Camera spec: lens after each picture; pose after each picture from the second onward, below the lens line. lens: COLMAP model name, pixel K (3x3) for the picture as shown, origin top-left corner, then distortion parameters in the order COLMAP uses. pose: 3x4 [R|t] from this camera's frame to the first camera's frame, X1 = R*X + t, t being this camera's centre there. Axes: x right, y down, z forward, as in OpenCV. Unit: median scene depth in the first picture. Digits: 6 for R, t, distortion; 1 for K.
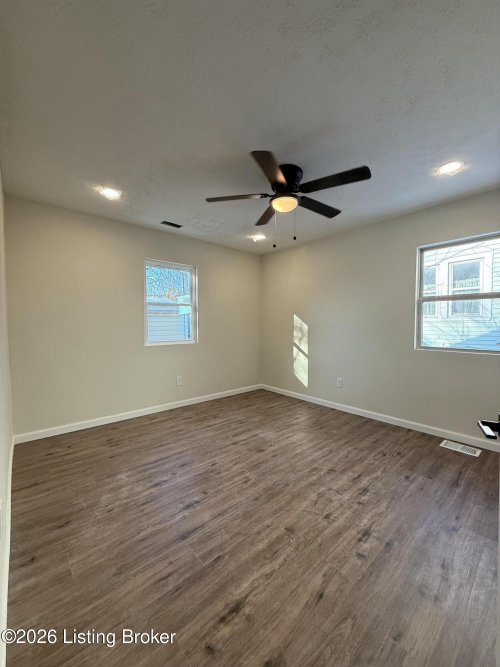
lens RADIAL K [[265.1, 0, 248.5], [0, 265.1, 332.3], [0, 0, 1]] dist [-0.000128, -0.000096]
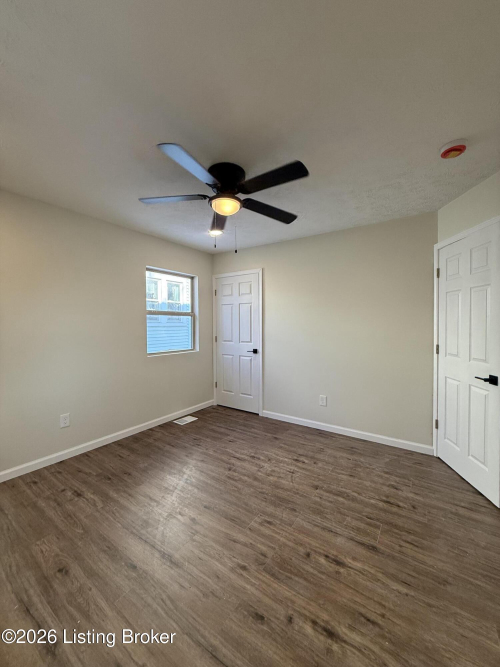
lens RADIAL K [[265.1, 0, 248.5], [0, 265.1, 332.3], [0, 0, 1]] dist [-0.000128, -0.000096]
pose [[-0.240032, -0.028909, 0.970335, -0.828877], [0.035587, 0.998623, 0.038554, -0.099664], [-0.970113, 0.043785, -0.238672, 1.258062]]
